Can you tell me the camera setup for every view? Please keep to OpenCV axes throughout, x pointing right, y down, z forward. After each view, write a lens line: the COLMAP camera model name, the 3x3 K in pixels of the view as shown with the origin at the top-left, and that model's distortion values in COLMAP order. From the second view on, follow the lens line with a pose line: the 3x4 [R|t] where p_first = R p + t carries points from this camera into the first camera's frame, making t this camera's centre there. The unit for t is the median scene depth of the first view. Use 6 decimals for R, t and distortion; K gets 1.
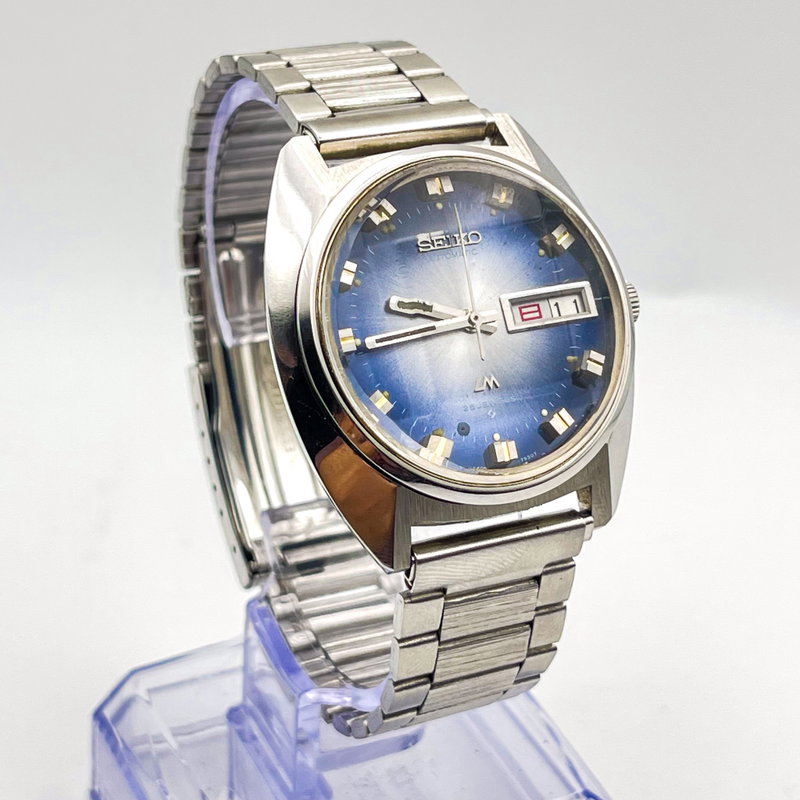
lens RADIAL K [[1904.2, 0, 396.6], [0, 1904.2, 402.8], [0, 0, 1]] dist [0.633477, -0.210095]
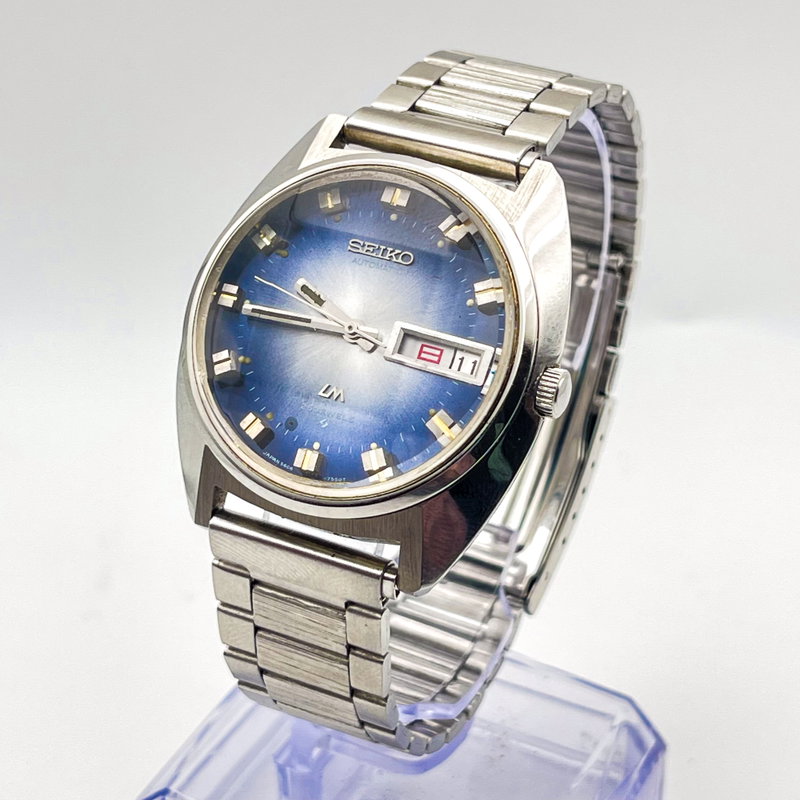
lens RADIAL K [[1904.2, 0, 396.6], [0, 1904.2, 402.8], [0, 0, 1]] dist [0.633477, -0.210095]
pose [[0.667563, 0.379465, -0.640598, 0.676567], [-0.401562, 0.908014, 0.119406, -0.131591], [0.626983, 0.177529, 0.758535, 0.266381]]
